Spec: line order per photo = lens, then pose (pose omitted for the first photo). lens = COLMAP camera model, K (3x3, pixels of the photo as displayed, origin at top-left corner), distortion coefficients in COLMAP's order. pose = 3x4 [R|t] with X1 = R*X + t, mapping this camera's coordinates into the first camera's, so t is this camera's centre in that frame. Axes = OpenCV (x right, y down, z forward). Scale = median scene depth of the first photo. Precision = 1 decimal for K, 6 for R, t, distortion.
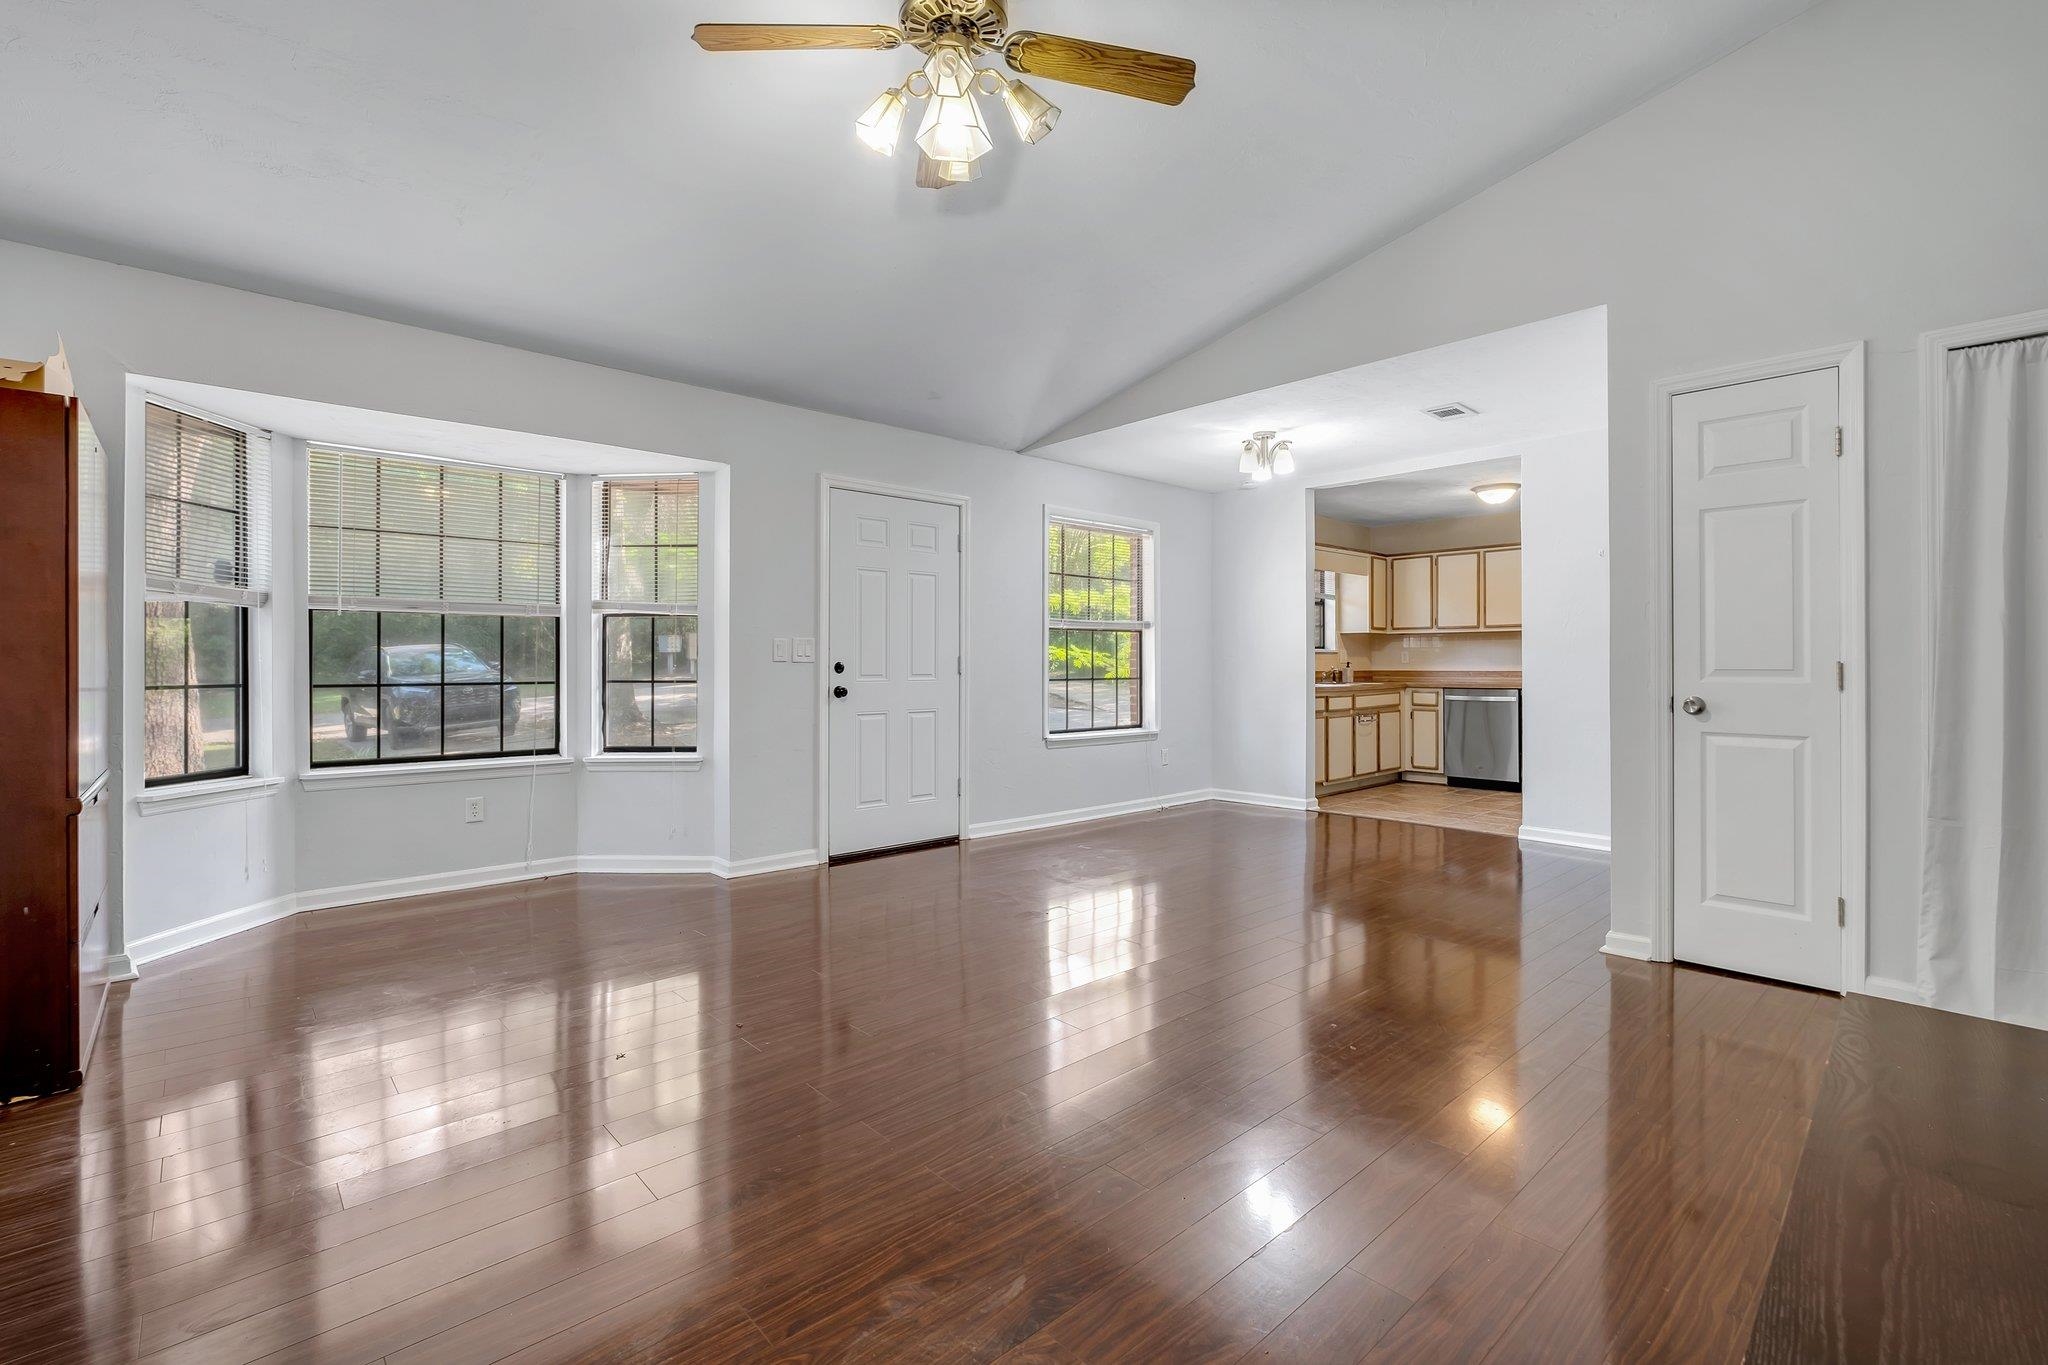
lens RADIAL K [[911.3, 0, 1017.1], [0, 911.3, 665.5], [0, 0, 1]] dist [-0.001192, -0.000298]
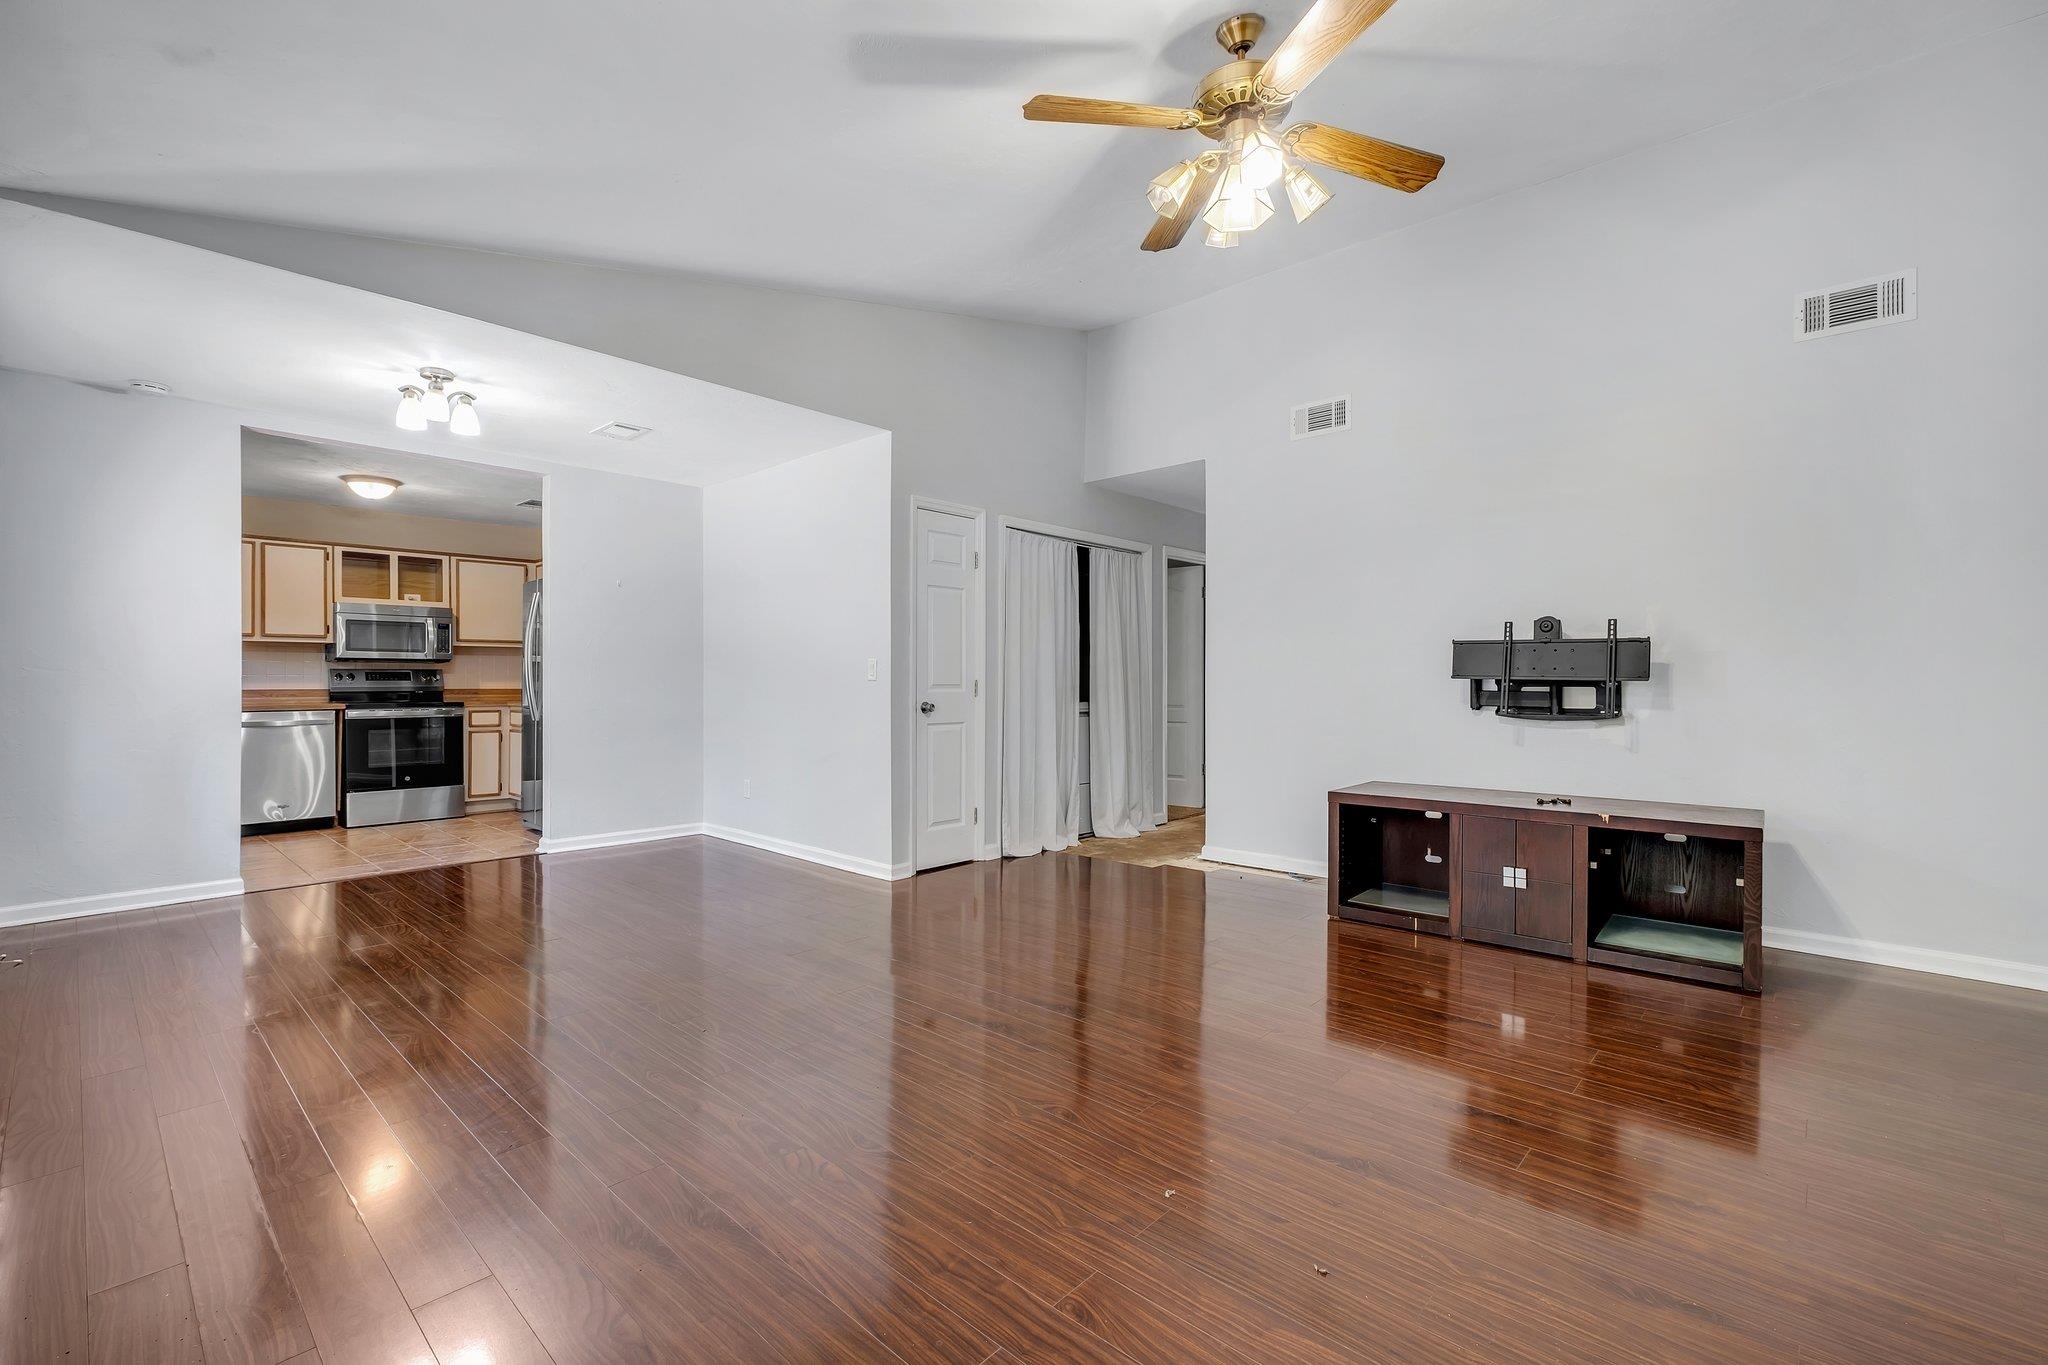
lens RADIAL K [[882.7, 0, 1024.0], [0, 882.7, 682.5], [0, 0, 1]] dist [-0.013006, -0.000058]
pose [[-0.094387, 0.001714, 0.995534, -0.343801], [0.001086, 0.999998, -0.001619, 0.001573], [-0.995535, 0.000928, -0.094388, 0.417087]]
